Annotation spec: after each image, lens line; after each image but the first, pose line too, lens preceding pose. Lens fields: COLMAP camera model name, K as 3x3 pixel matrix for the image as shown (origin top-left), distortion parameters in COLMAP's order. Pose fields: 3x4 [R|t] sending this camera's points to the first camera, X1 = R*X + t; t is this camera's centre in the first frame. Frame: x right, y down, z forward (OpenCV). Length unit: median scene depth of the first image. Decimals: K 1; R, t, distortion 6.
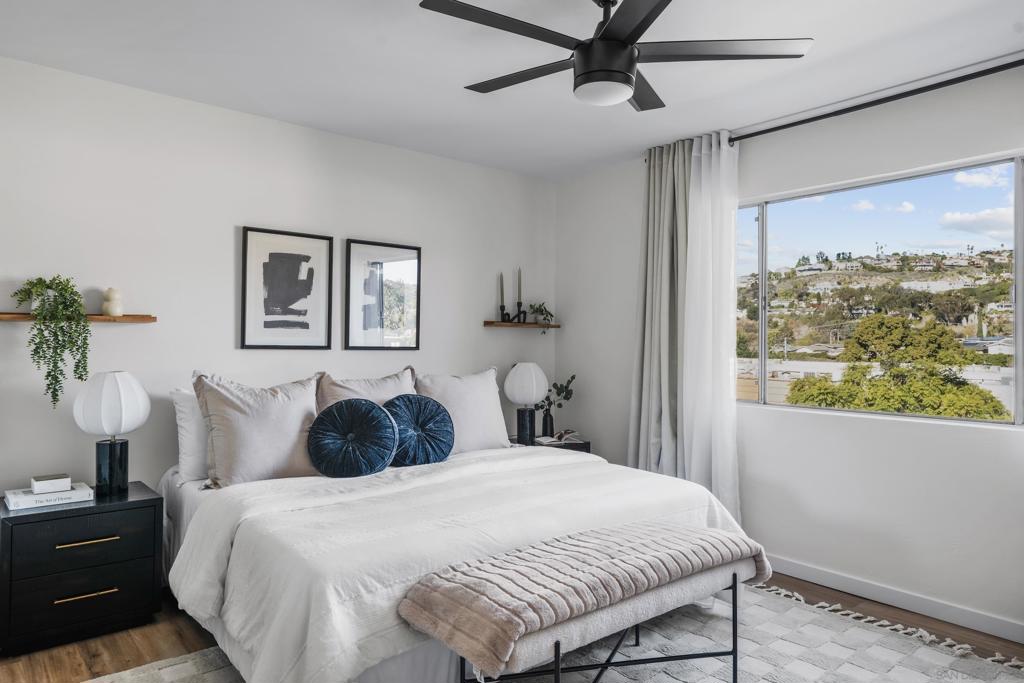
lens RADIAL K [[679.5, 0, 507.0], [0, 679.5, 342.7], [0, 0, 1]] dist [0.031734, 0.005425]
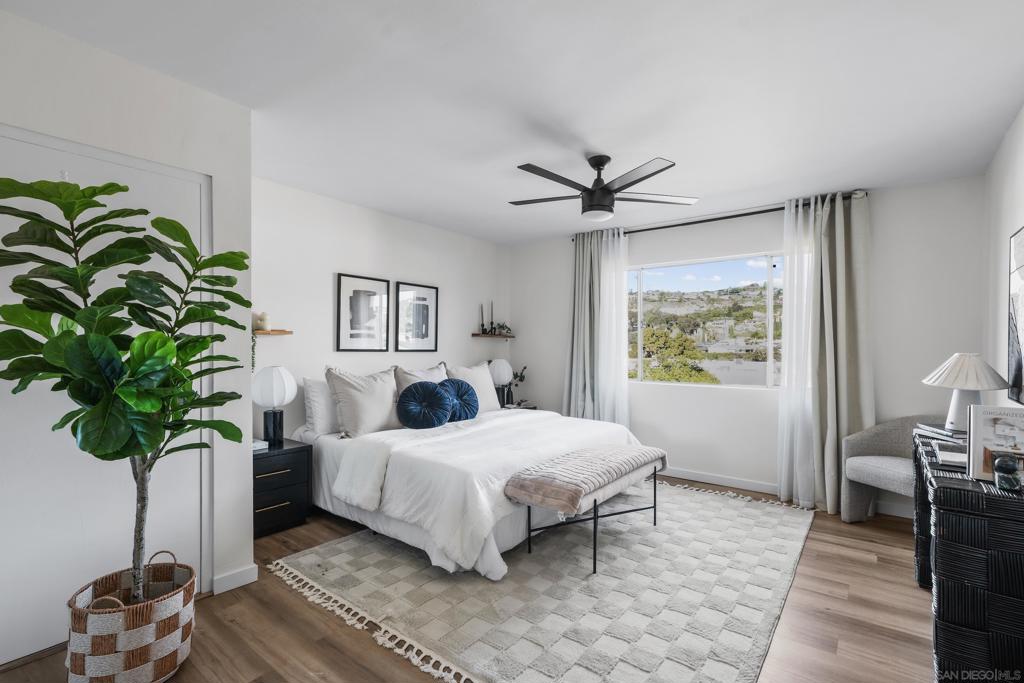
lens RADIAL K [[473.5, 0, 515.3], [0, 473.5, 349.5], [0, 0, 1]] dist [0.010052, 0.000955]
pose [[0.974115, -0.003296, 0.226029, -0.251464], [0.001740, 0.999973, 0.007084, -0.002720], [-0.226046, -0.006508, 0.974095, -0.152623]]
